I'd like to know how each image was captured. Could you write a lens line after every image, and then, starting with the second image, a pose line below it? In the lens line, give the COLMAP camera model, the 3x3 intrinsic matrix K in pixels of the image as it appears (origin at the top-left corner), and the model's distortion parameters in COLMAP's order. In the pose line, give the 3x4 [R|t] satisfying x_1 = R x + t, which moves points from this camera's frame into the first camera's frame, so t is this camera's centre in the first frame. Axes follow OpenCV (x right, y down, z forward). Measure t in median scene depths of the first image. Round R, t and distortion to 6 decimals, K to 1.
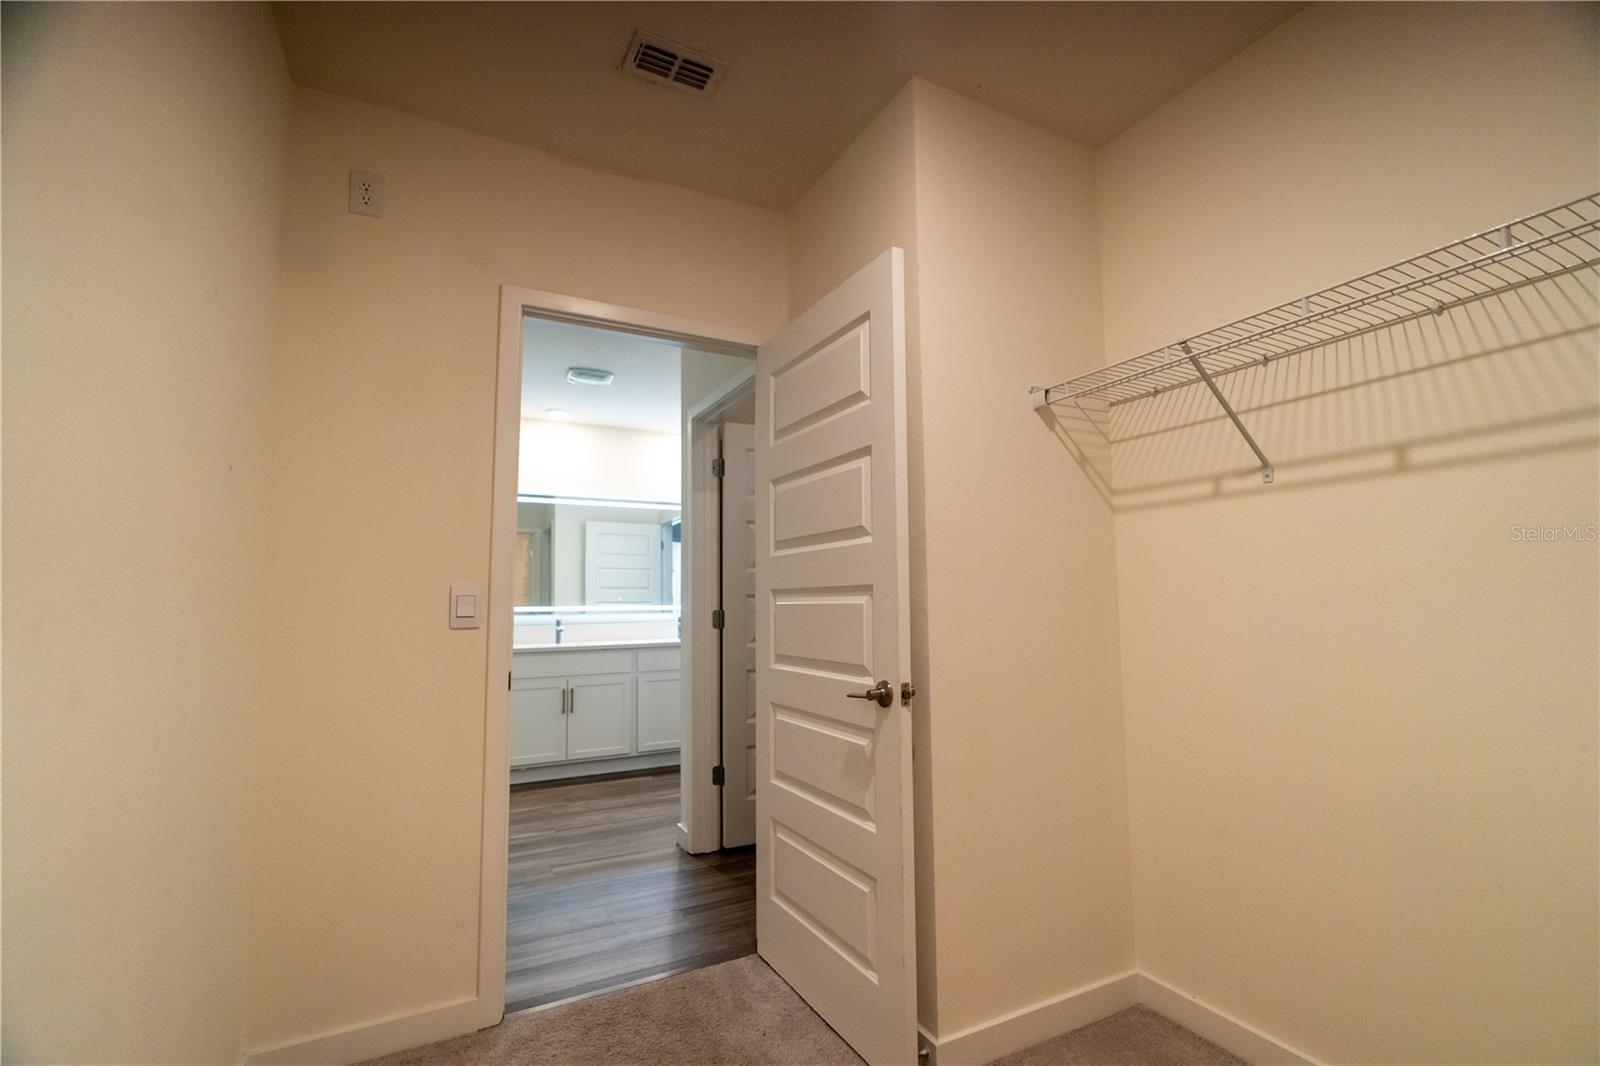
lens RADIAL K [[719.2, 0, 810.1], [0, 719.2, 540.6], [0, 0, 1]] dist [-0.014011, 0.007403]
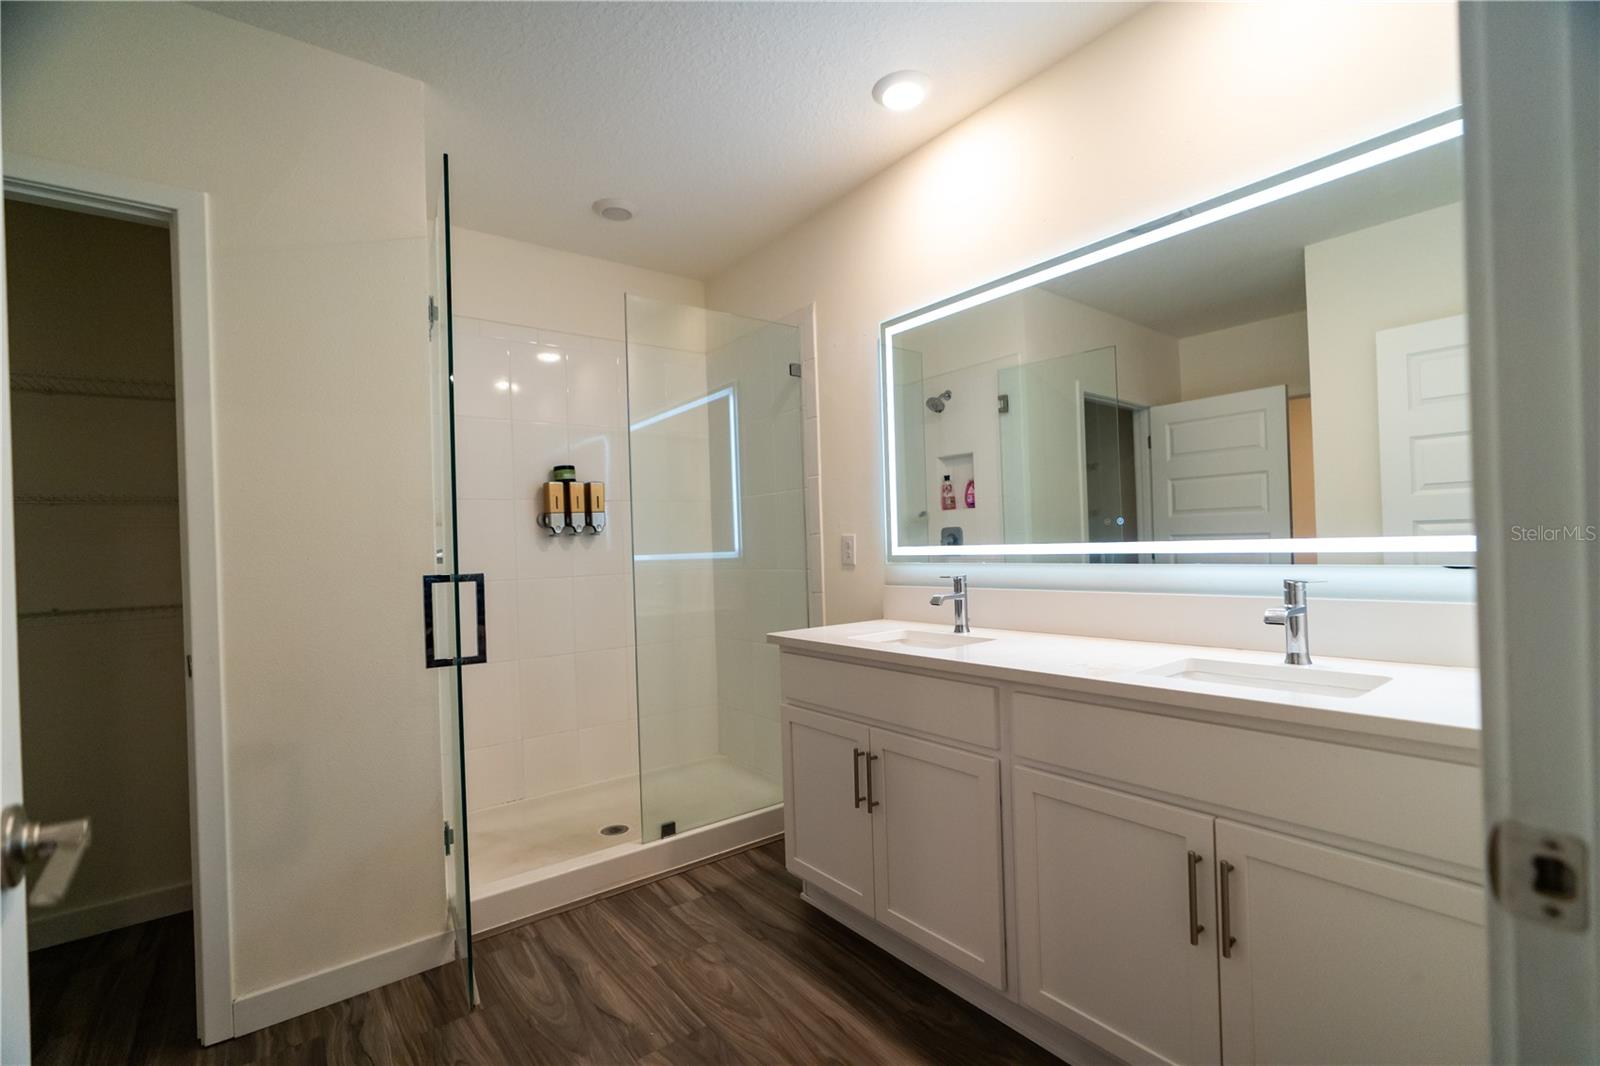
lens RADIAL K [[719.2, 0, 810.1], [0, 719.2, 540.6], [0, 0, 1]] dist [-0.014011, 0.007403]
pose [[0.162191, -0.006902, -0.986735, 0.052392], [0.109138, 0.993966, 0.010987, 0.078189], [0.980705, -0.109472, 0.161965, 0.875938]]
